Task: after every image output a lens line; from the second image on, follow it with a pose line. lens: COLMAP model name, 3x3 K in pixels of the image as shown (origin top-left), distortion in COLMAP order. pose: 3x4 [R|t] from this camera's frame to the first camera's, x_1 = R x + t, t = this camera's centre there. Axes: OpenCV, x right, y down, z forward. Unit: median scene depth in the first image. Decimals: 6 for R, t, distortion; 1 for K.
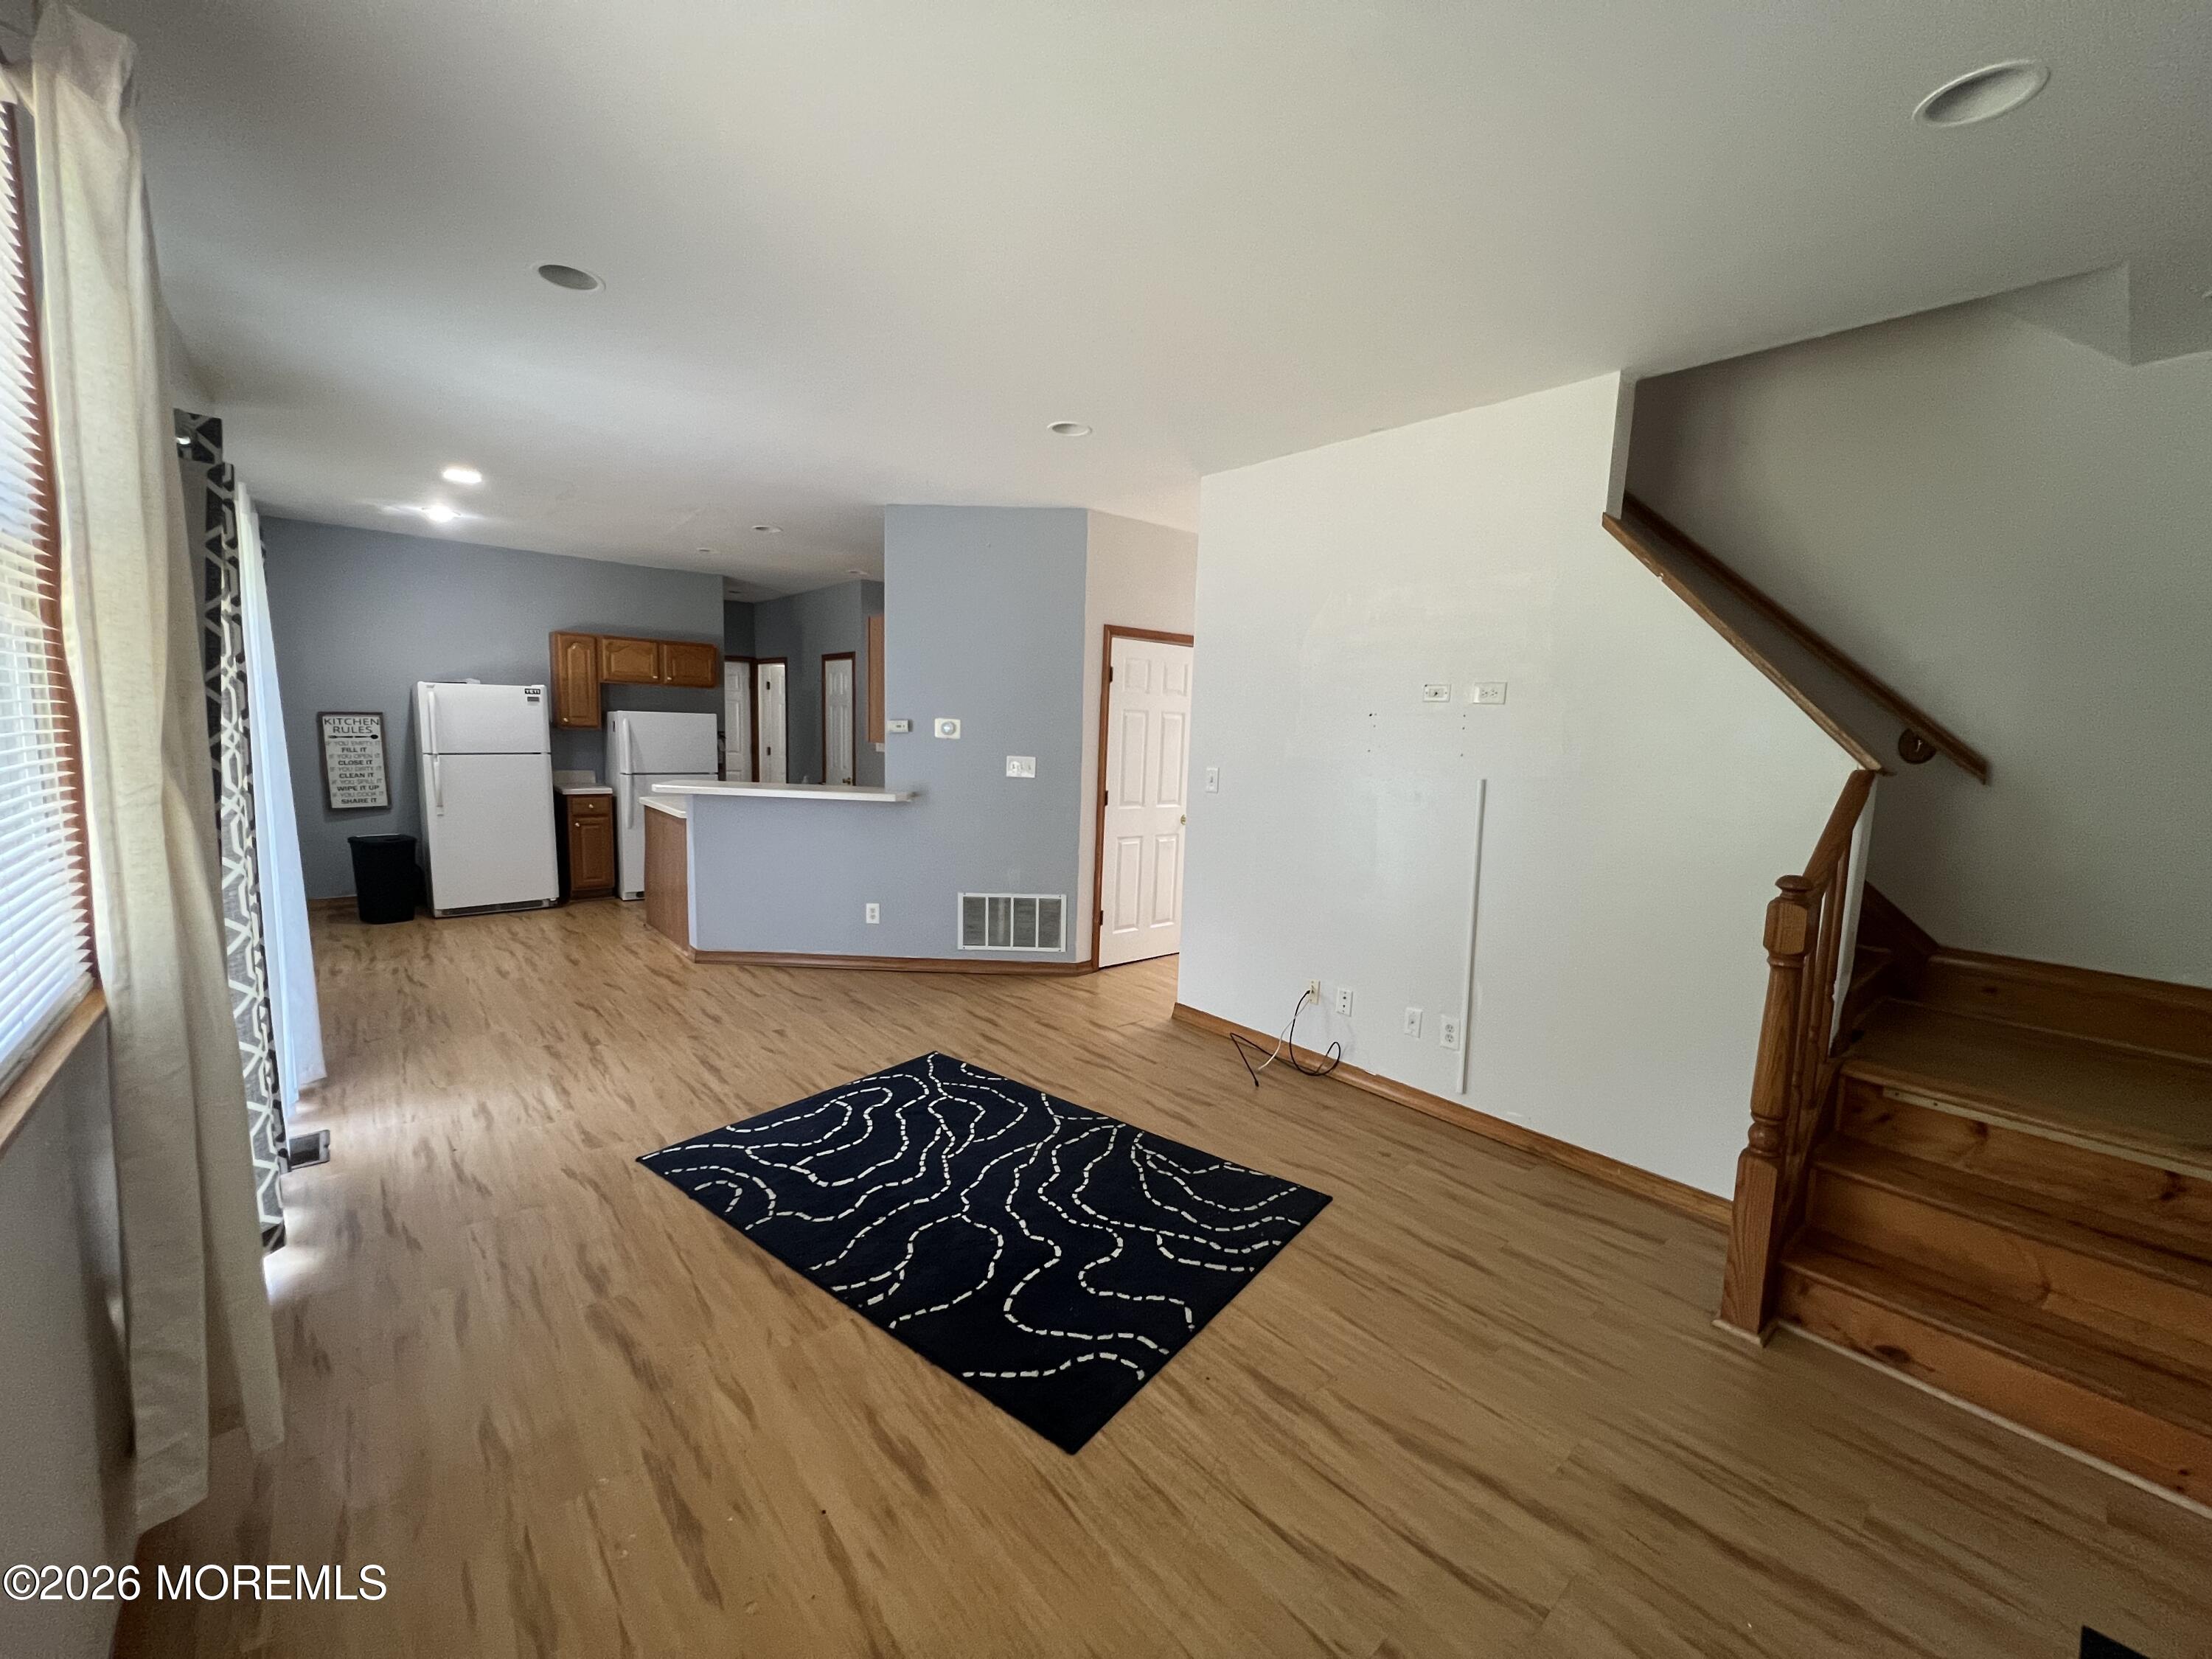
lens RADIAL K [[889.4, 0, 1101.2], [0, 889.4, 823.1], [0, 0, 1]] dist [-0.001767, -0.000563]
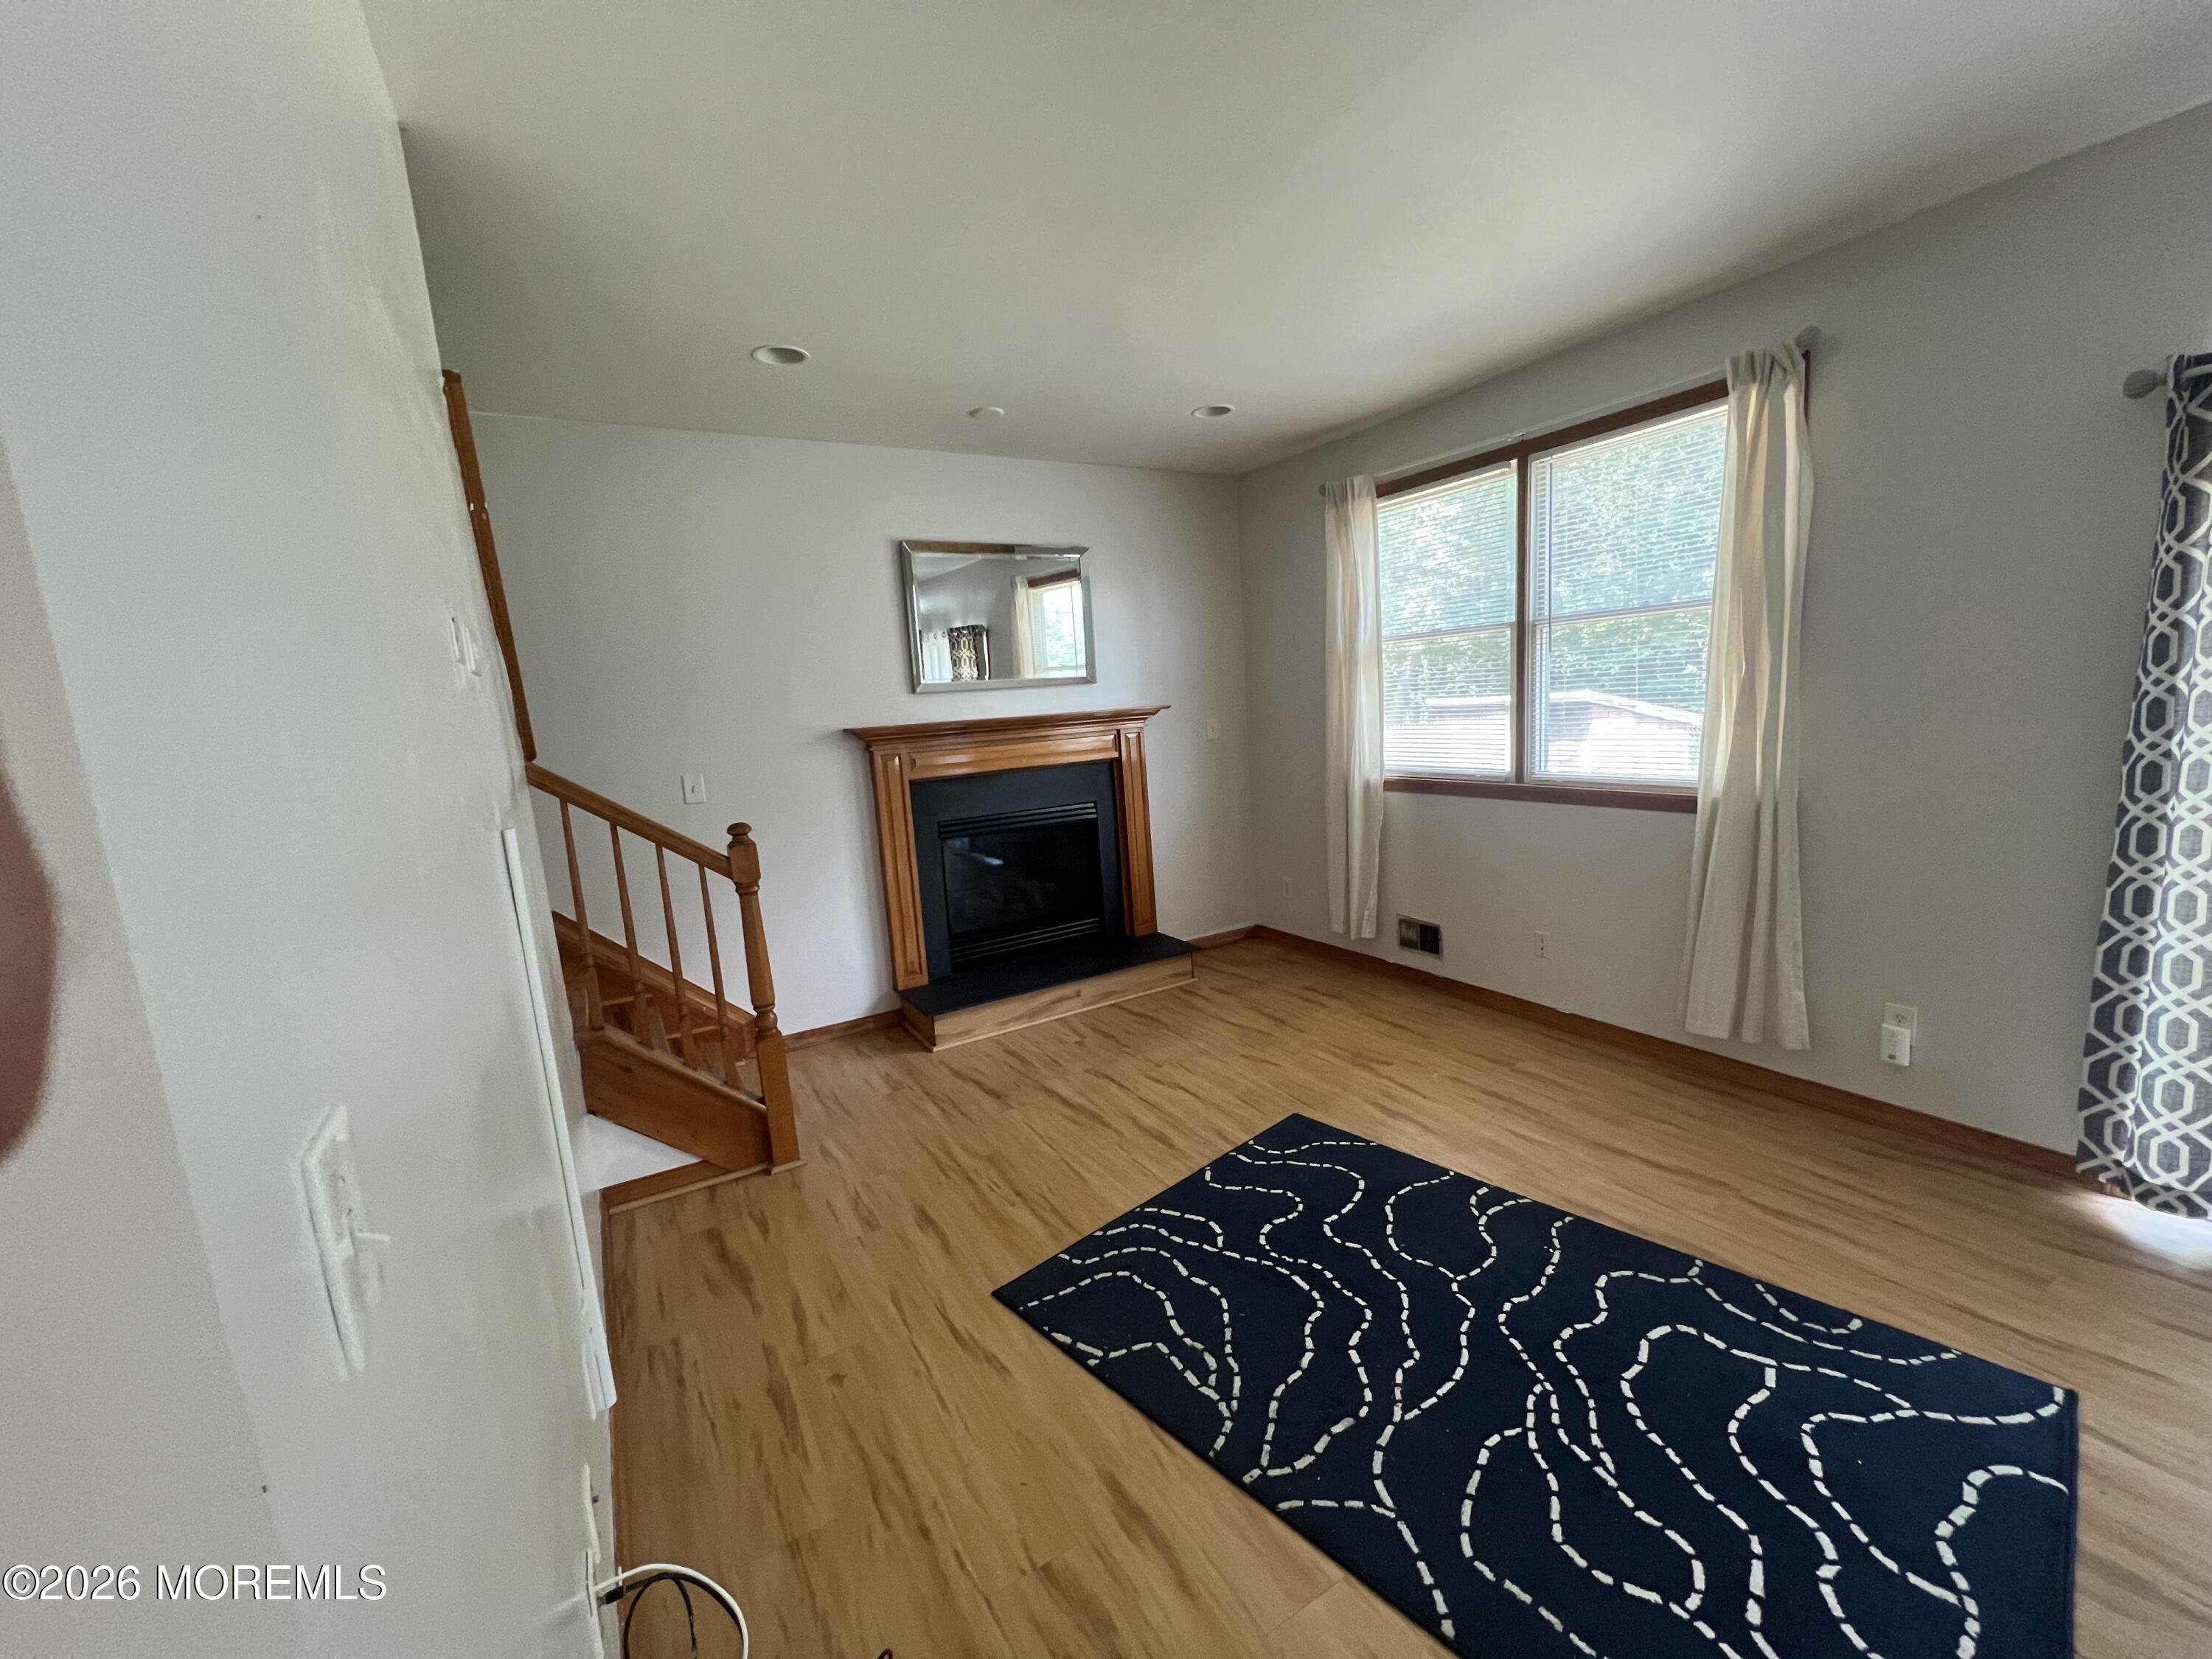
lens RADIAL K [[889.4, 0, 1101.0], [0, 889.4, 838.6], [0, 0, 1]] dist [-0.001767, -0.000563]
pose [[-0.984315, 0.002277, 0.176403, 0.020320], [0.050026, 0.962475, 0.266721, -0.181993], [-0.169176, 0.271362, -0.947492, 1.627570]]
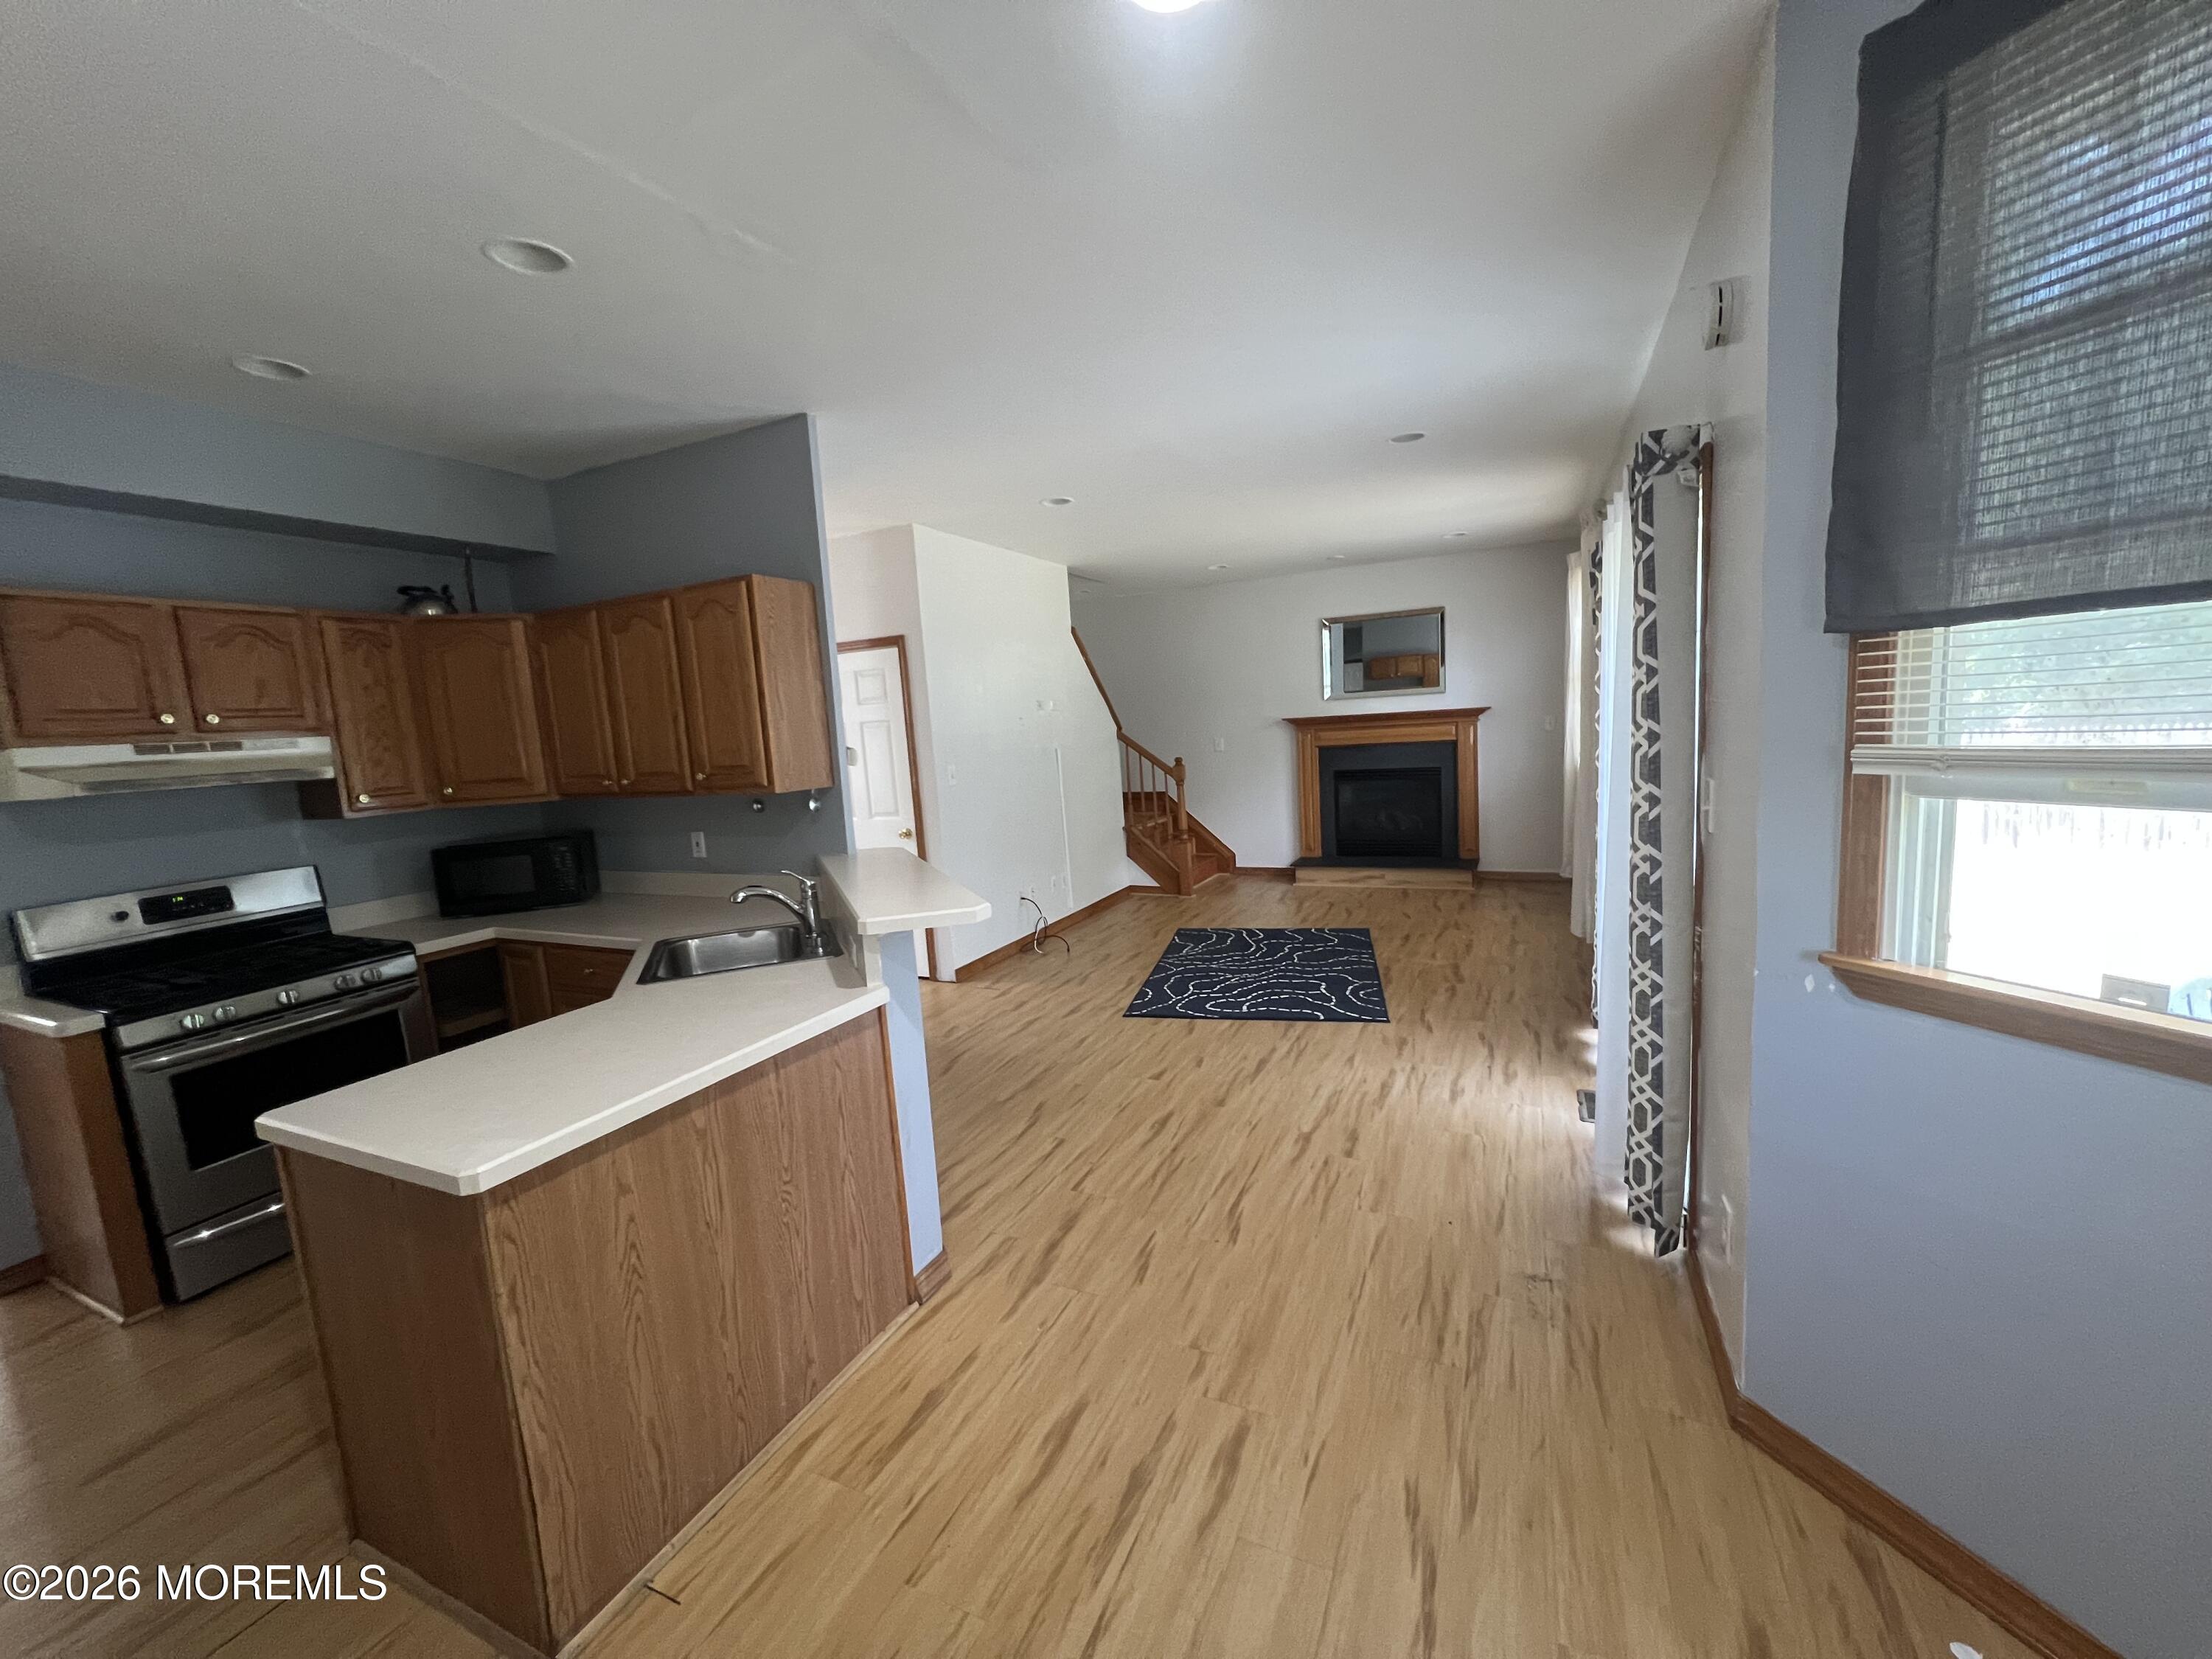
lens RADIAL K [[889.4, 0, 1097.1], [0, 889.4, 831.2], [0, 0, 1]] dist [-0.001767, -0.000563]
pose [[-0.403026, -0.123870, 0.906767, -1.659098], [0.148215, 0.968884, 0.198232, -0.291600], [-0.903107, 0.214289, -0.372126, 1.964035]]
